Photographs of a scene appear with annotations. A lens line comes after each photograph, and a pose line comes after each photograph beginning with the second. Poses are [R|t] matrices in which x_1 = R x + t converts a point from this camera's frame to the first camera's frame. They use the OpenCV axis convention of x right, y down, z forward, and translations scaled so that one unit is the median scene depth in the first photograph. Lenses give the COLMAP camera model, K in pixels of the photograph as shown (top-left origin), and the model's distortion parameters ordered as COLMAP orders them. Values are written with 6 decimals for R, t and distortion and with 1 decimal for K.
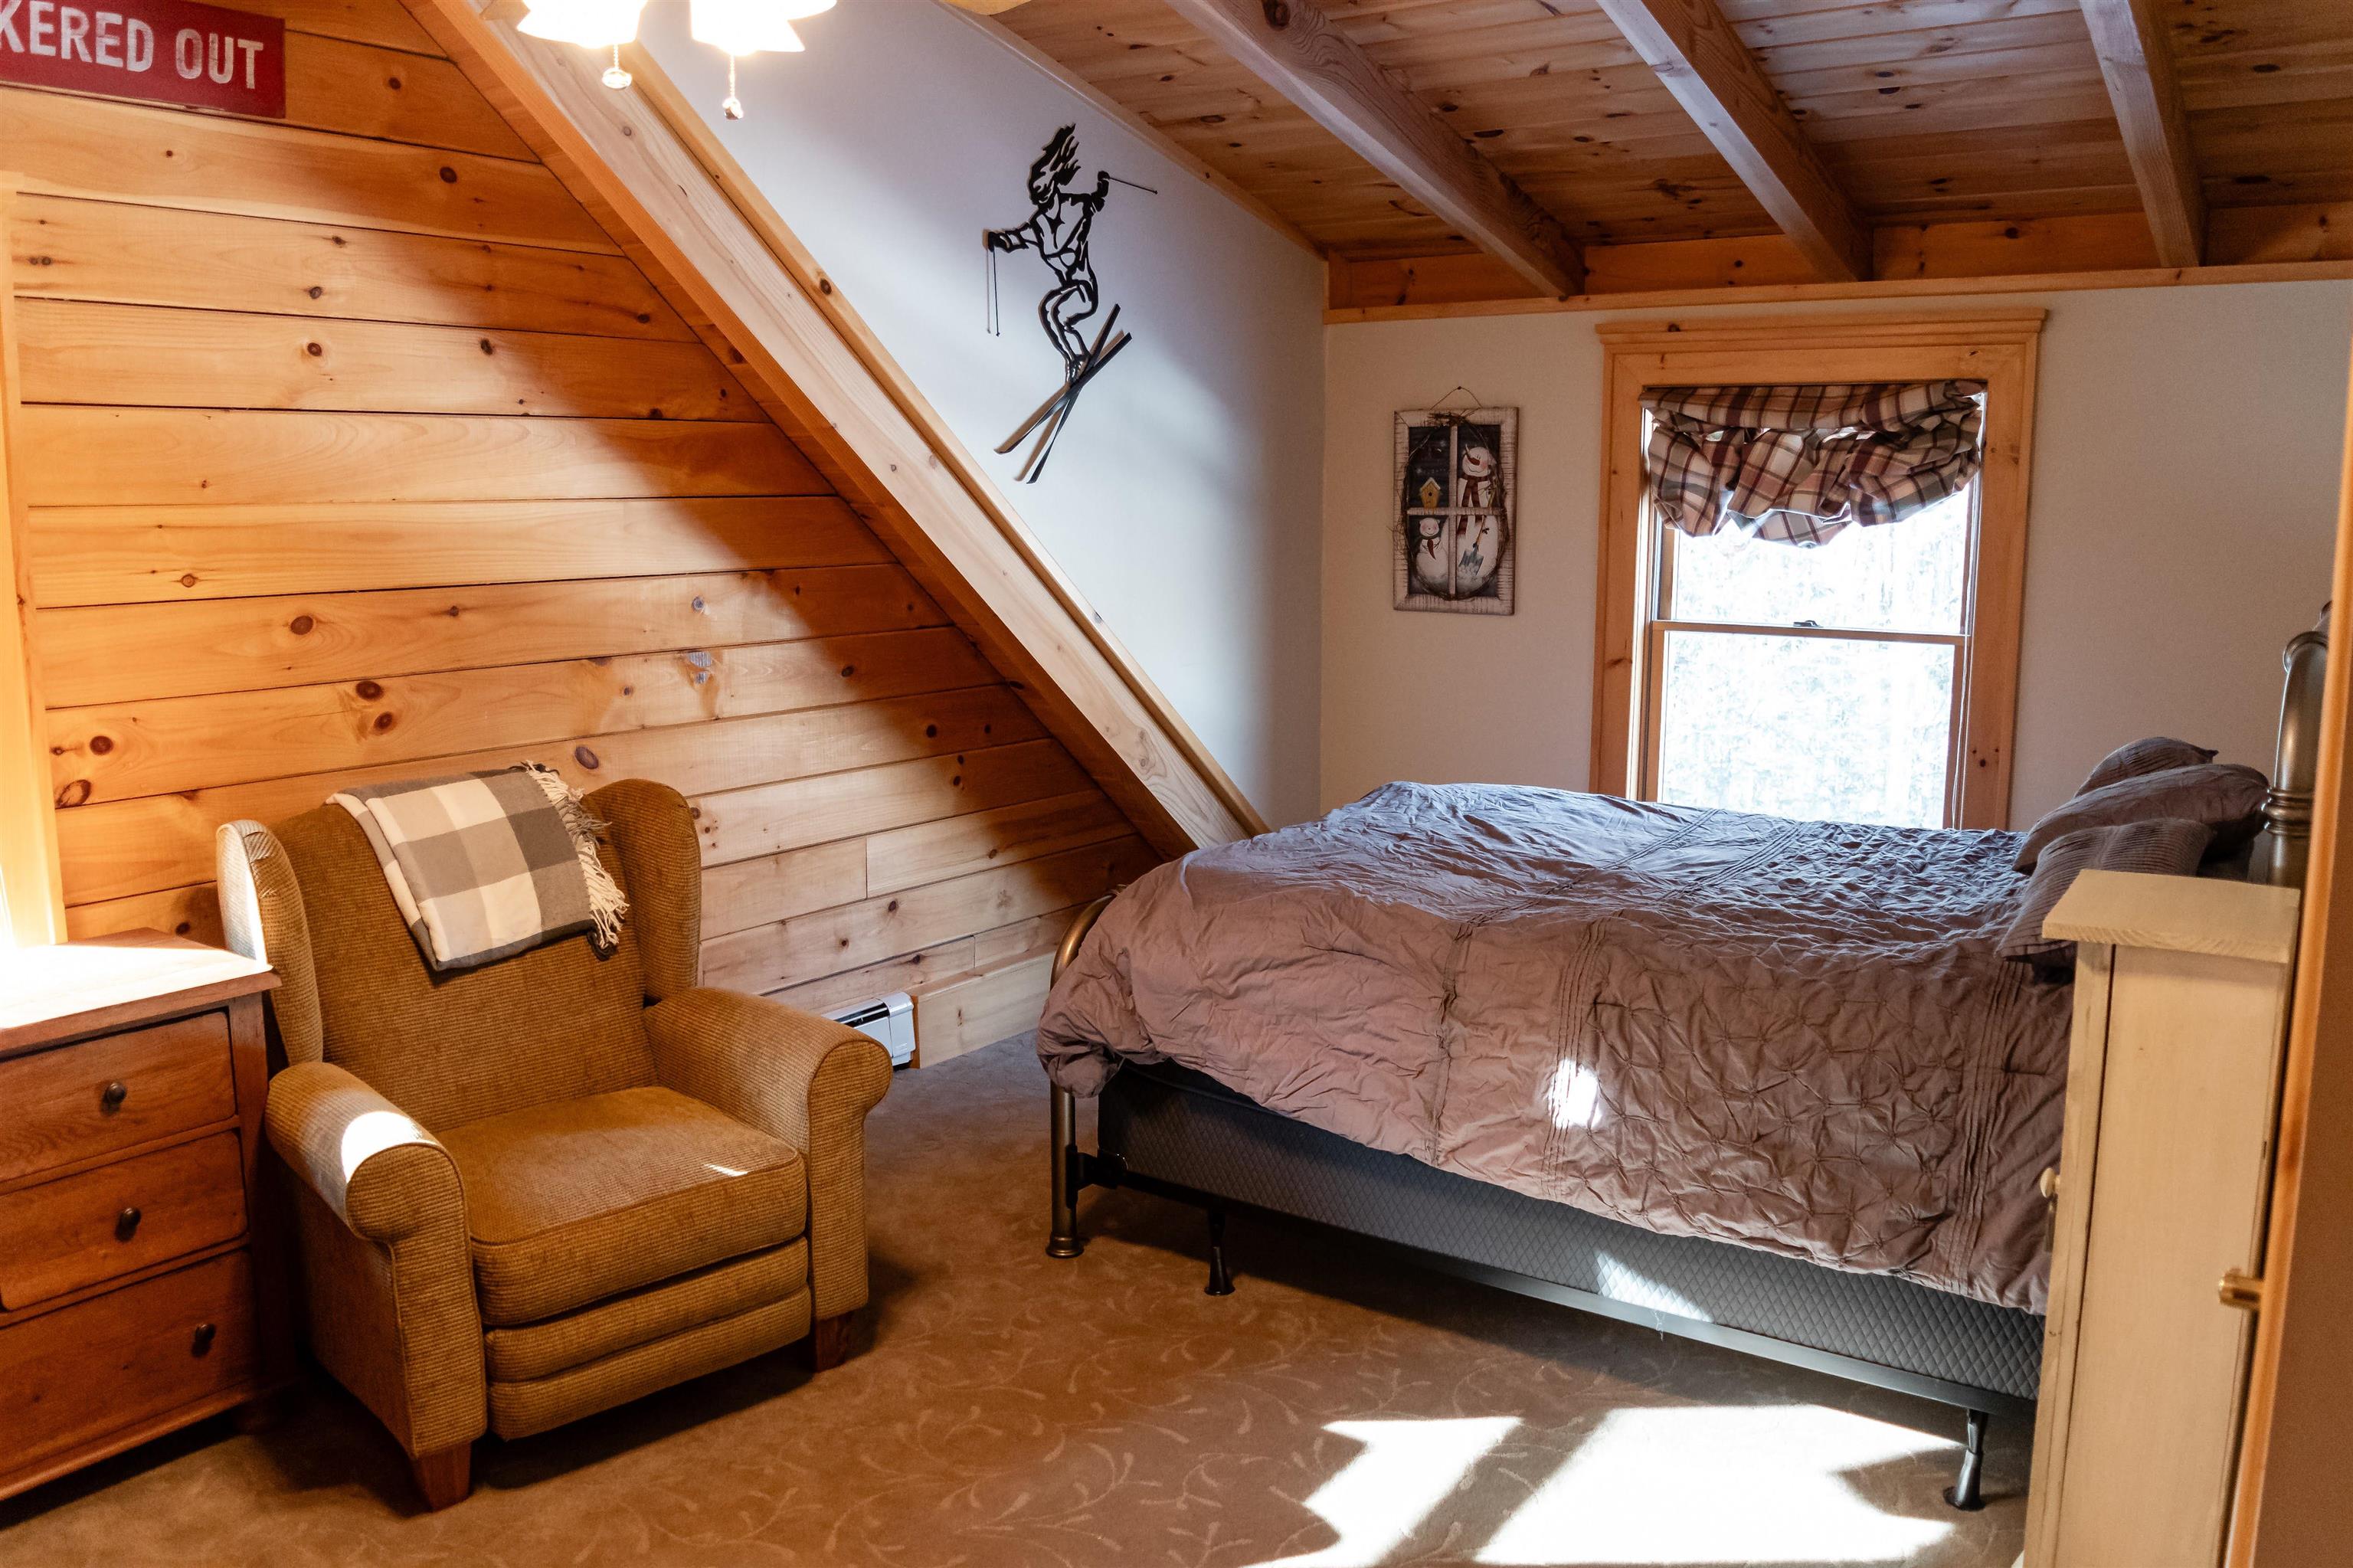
lens RADIAL K [[1916.2, 0, 1176.5], [0, 1916.2, 784.0], [0, 0, 1]] dist [-0.052061, 0.000722]
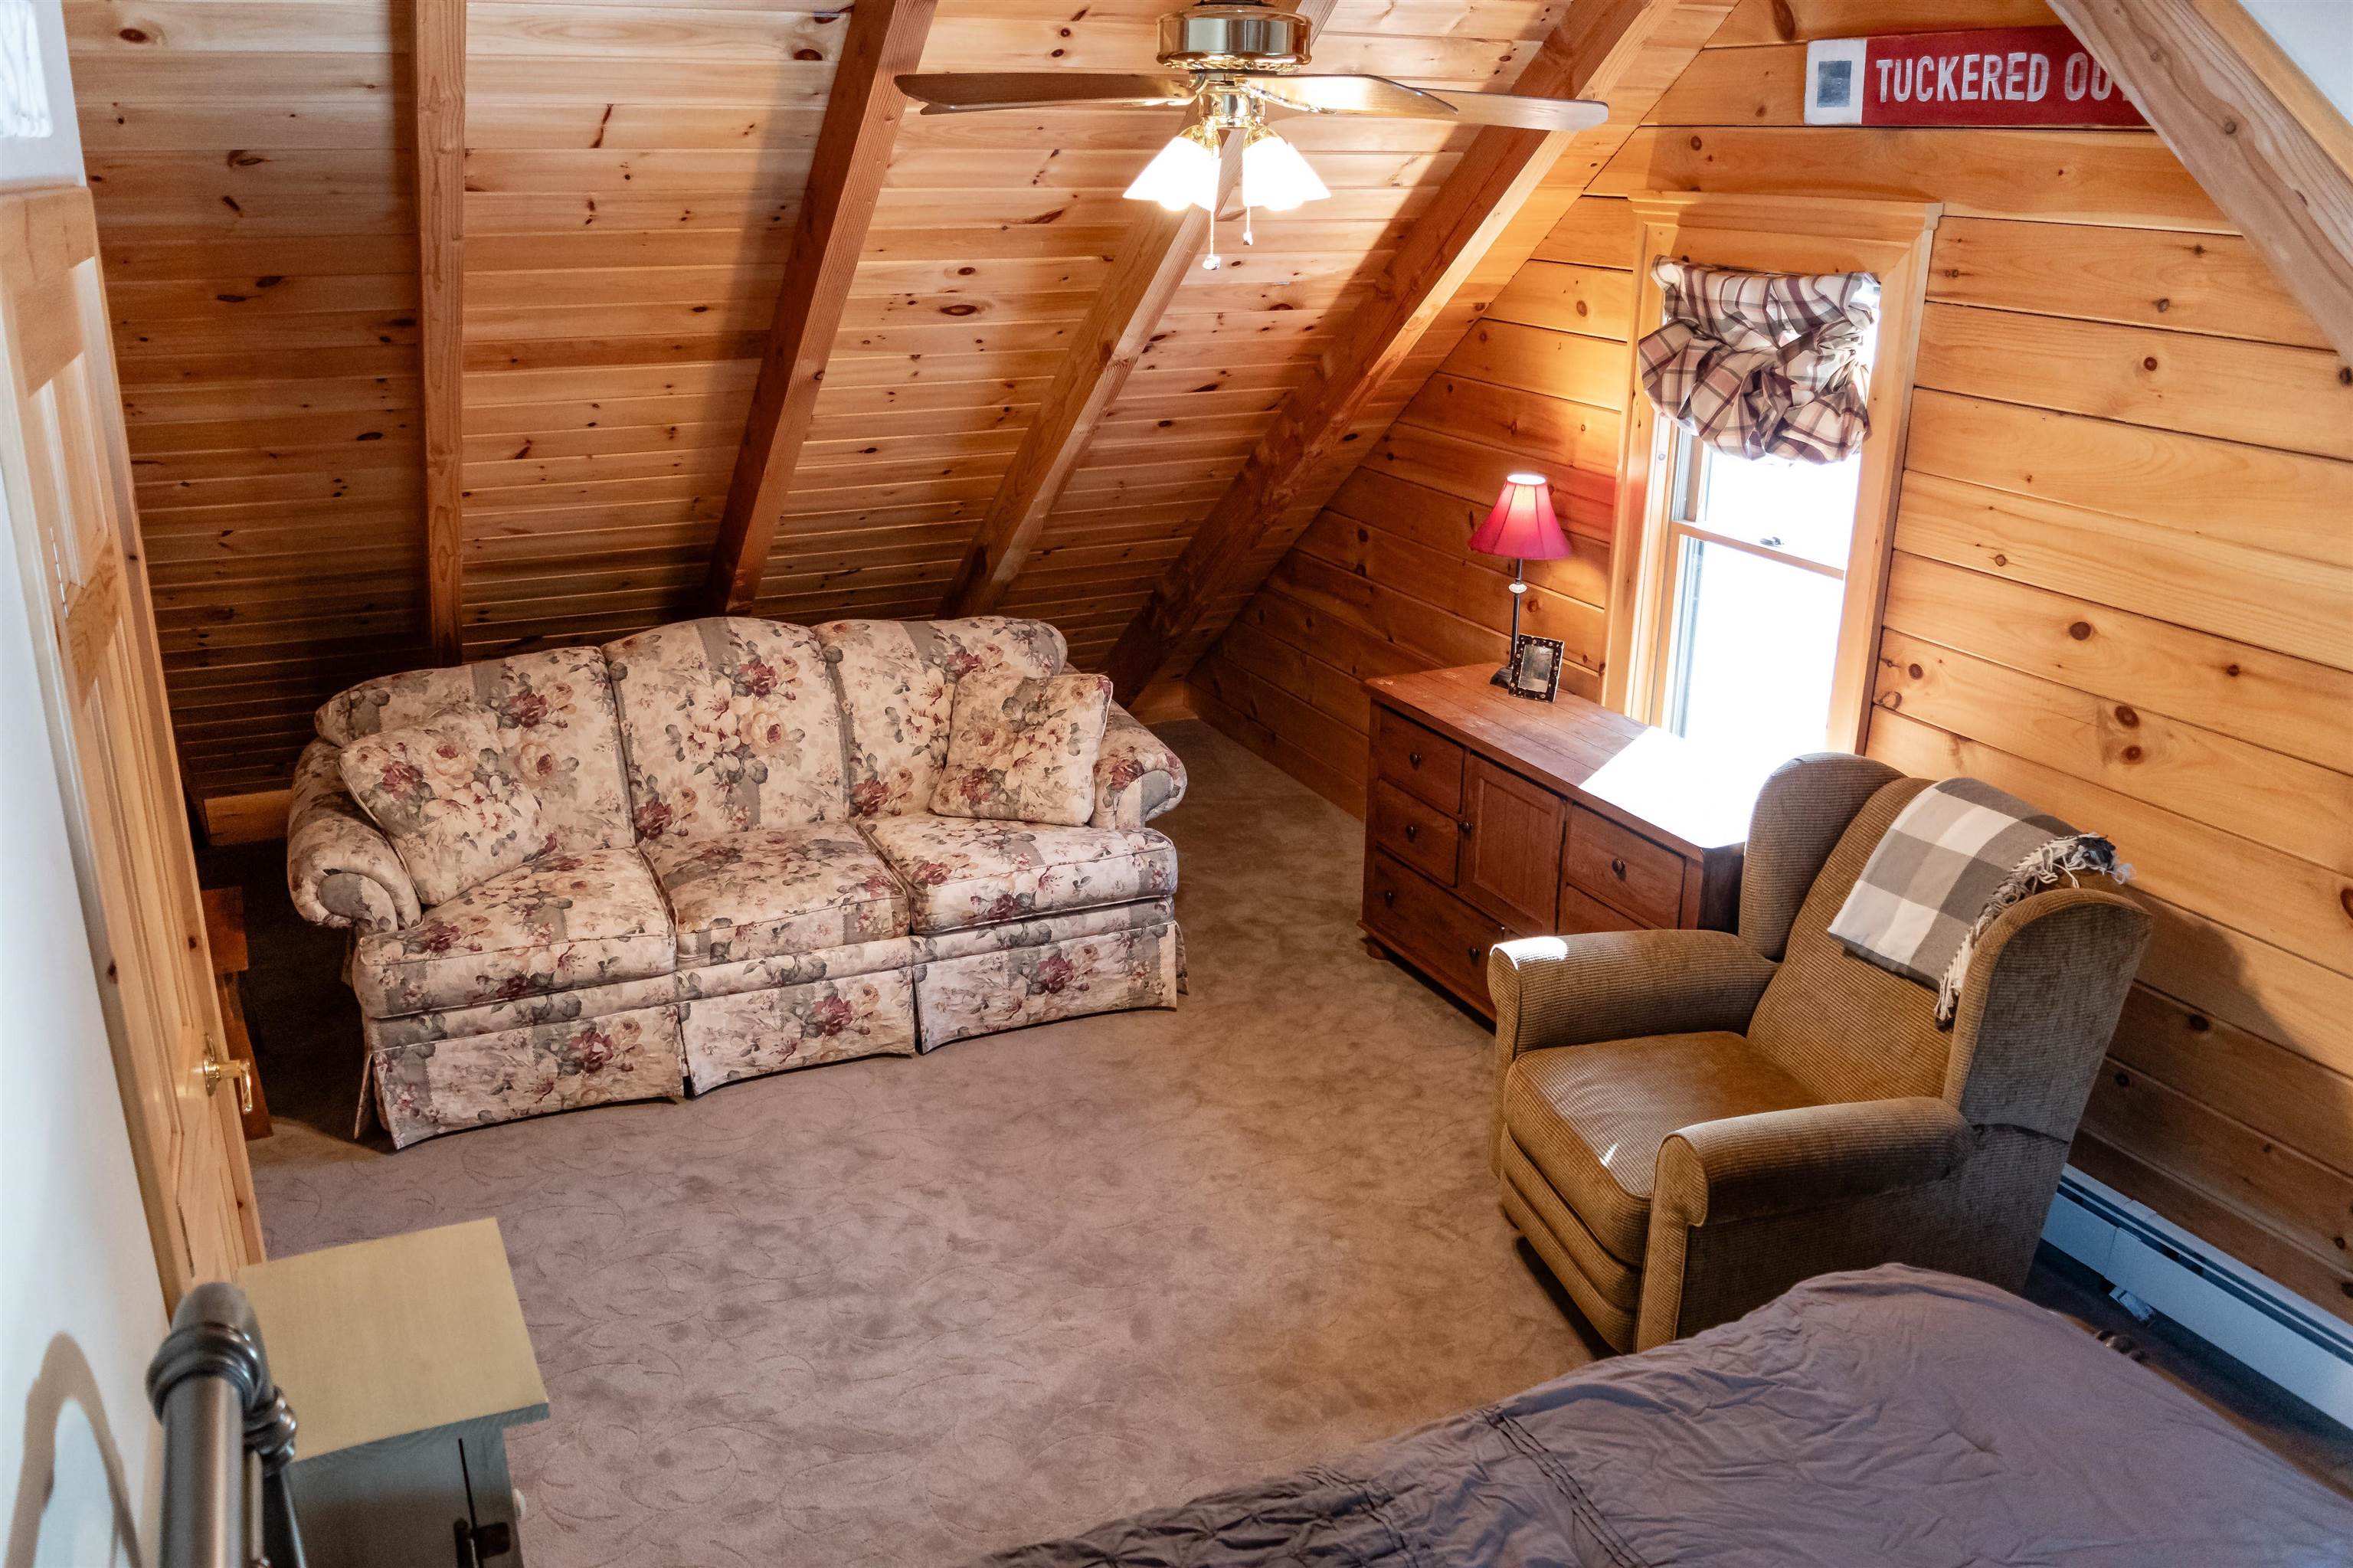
lens RADIAL K [[1916.2, 0, 1176.5], [0, 1916.2, 784.0], [0, 0, 1]] dist [-0.052061, 0.000722]
pose [[-0.500945, 0.274219, -0.820889, 0.688501], [-0.147626, 0.907506, 0.393242, -0.363340], [0.852796, 0.318177, -0.414129, 1.112886]]
